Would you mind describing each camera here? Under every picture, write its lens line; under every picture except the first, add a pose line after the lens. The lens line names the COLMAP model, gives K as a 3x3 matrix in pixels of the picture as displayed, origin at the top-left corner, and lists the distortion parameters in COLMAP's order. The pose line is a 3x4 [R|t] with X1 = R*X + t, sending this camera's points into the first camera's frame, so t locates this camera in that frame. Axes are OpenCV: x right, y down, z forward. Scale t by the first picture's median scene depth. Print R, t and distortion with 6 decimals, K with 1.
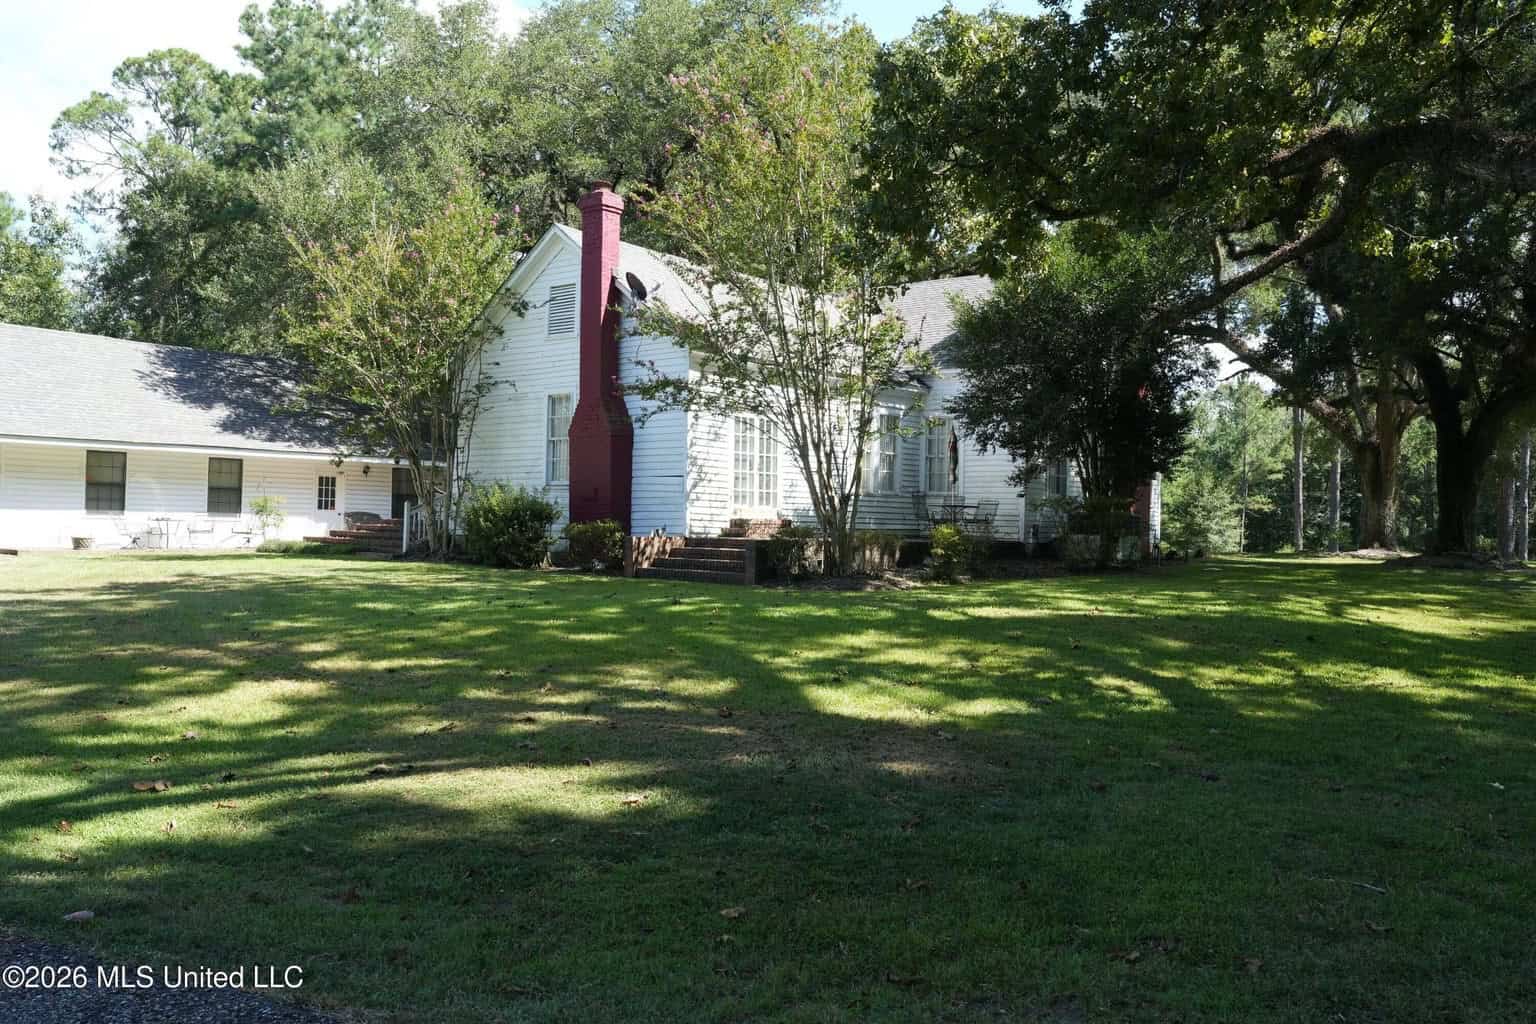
lens RADIAL K [[1256.2, 0, 767.6], [0, 1256.2, 540.3], [0, 0, 1]] dist [-0.069631, 0.111096]
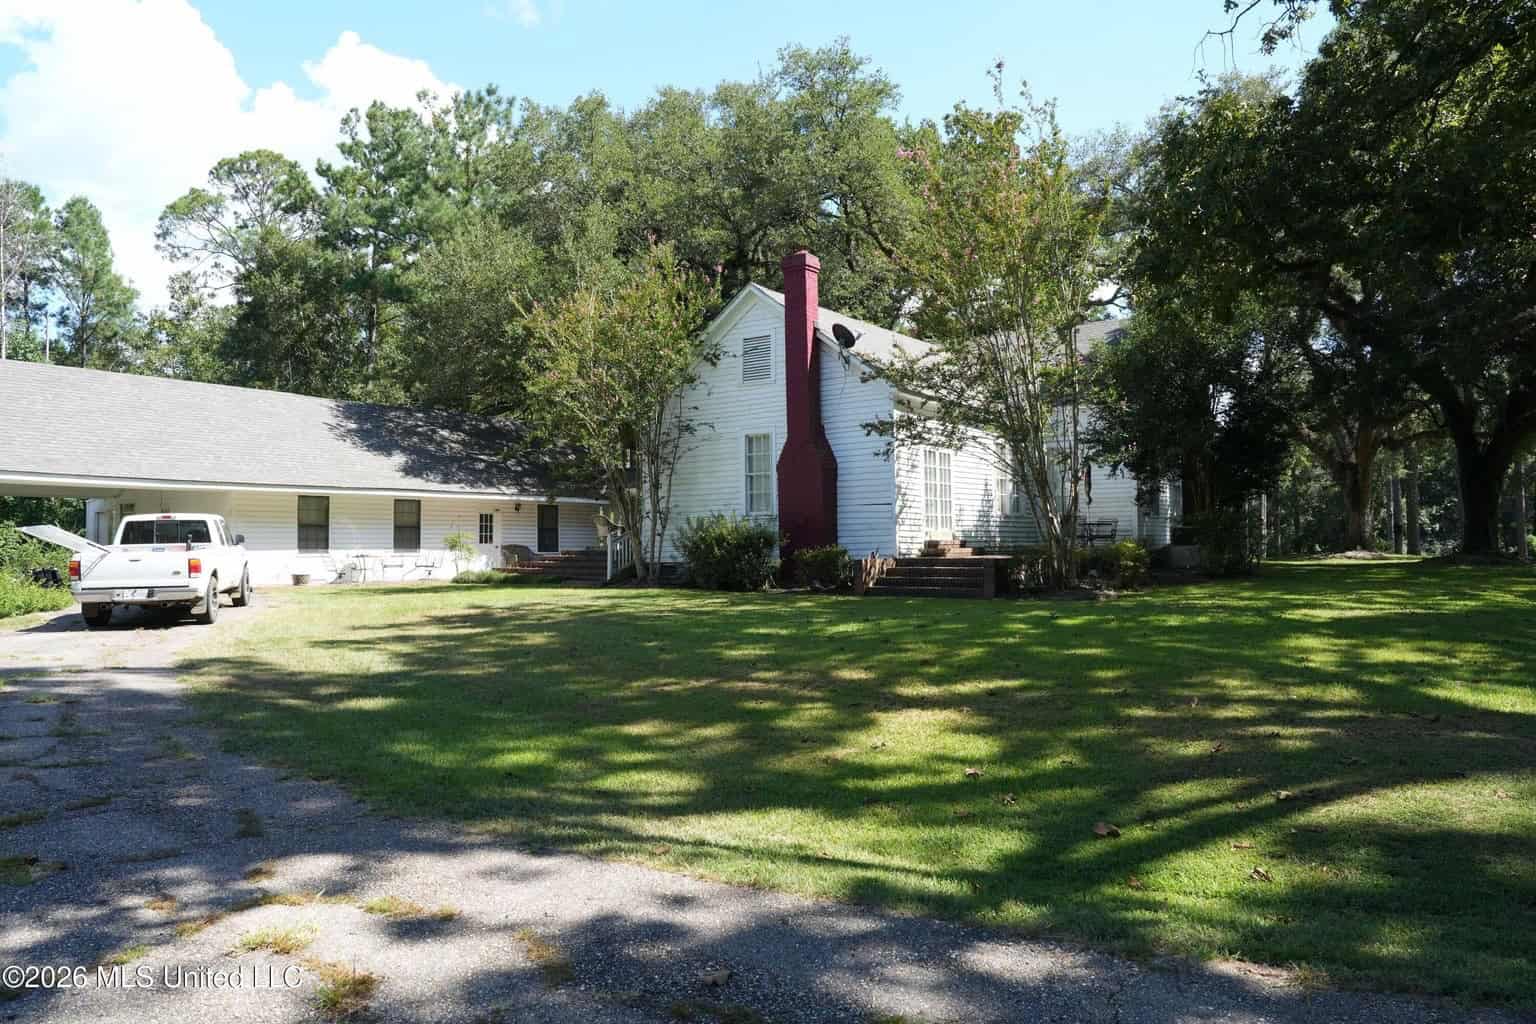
lens RADIAL K [[1070.9, 0, 765.7], [0, 1070.9, 515.7], [0, 0, 1]] dist [-0.095726, 0.089877]
pose [[0.998163, -0.027673, 0.053896, -0.166165], [0.029880, 0.998729, -0.040583, -0.003598], [-0.052705, 0.042118, 0.997722, 0.038885]]
